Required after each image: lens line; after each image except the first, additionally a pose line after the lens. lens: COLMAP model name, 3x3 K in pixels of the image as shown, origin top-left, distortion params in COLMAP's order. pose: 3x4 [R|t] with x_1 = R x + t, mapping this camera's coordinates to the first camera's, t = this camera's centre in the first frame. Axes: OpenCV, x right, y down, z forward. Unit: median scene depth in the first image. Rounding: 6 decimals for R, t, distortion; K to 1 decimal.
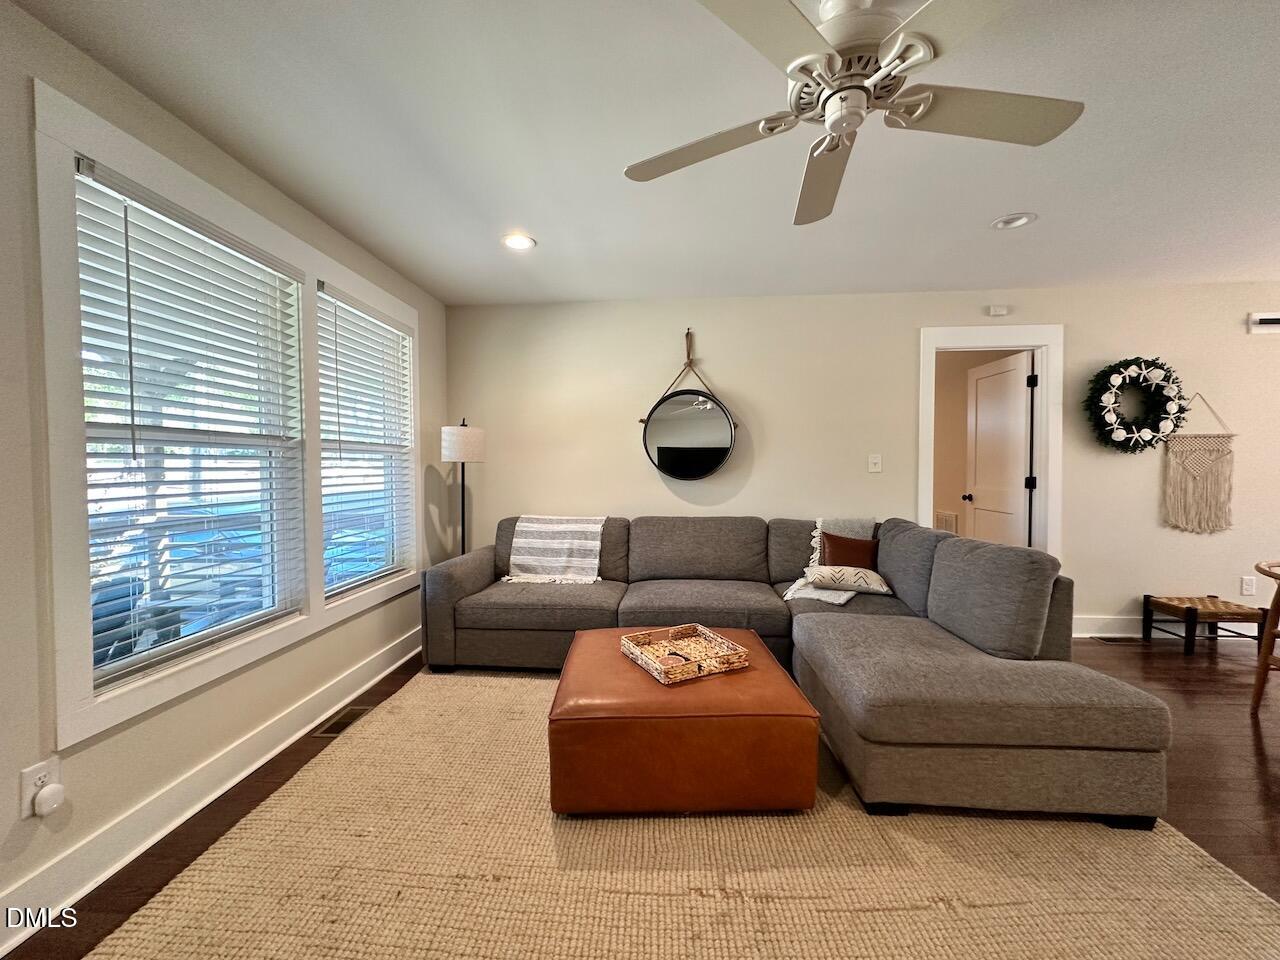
lens RADIAL K [[508.8, 0, 640.4], [0, 508.8, 479.0], [0, 0, 1]] dist [0.002242, 0.000063]
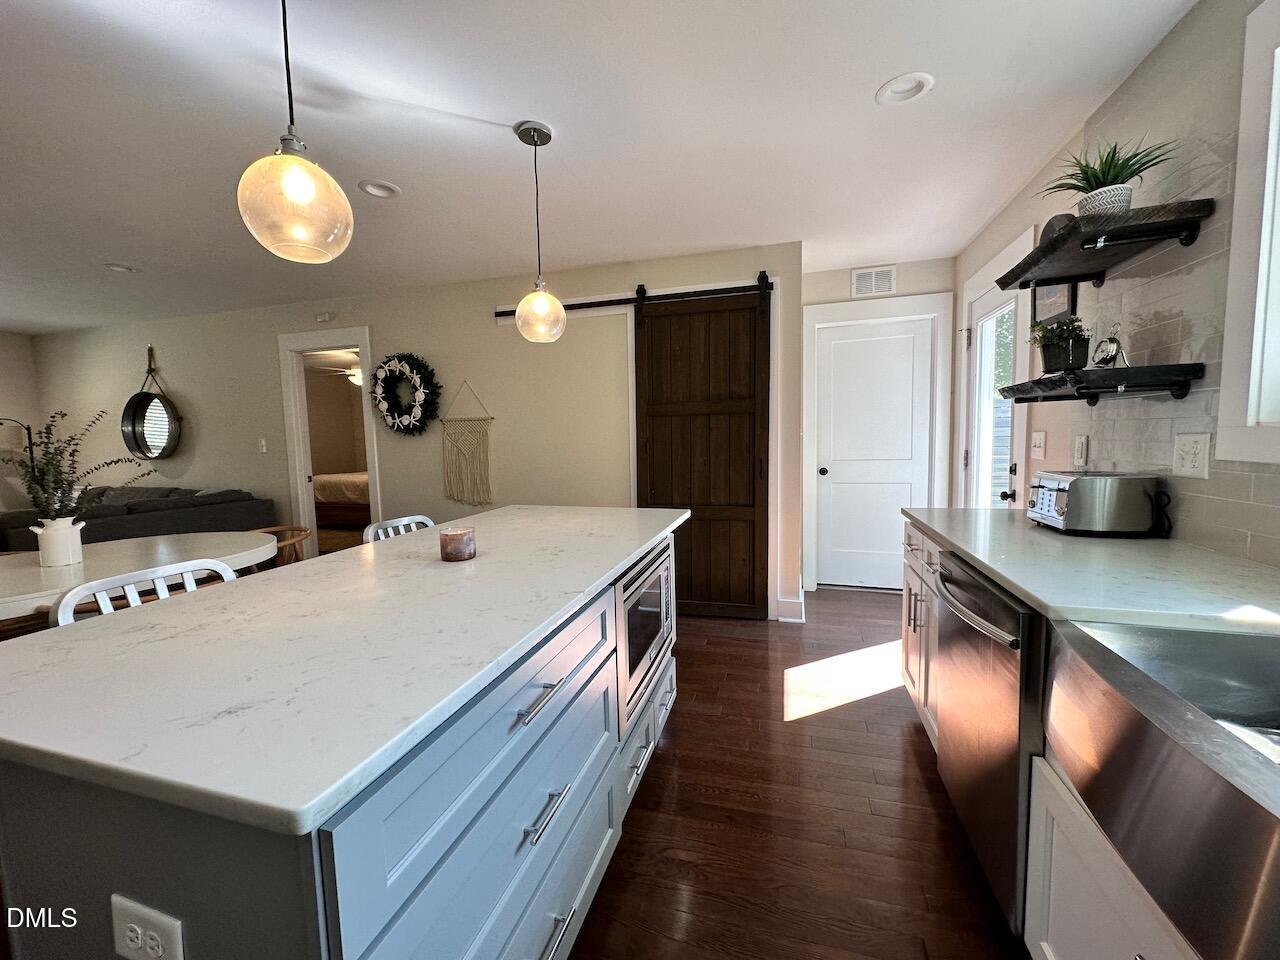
lens RADIAL K [[508.8, 0, 638.9], [0, 508.8, 478.2], [0, 0, 1]] dist [0.002242, 0.000063]
pose [[0.973190, 0.004264, -0.229962, 1.713676], [0.007625, 0.998681, 0.050784, -0.009564], [0.229875, -0.051176, 0.971874, -0.006191]]
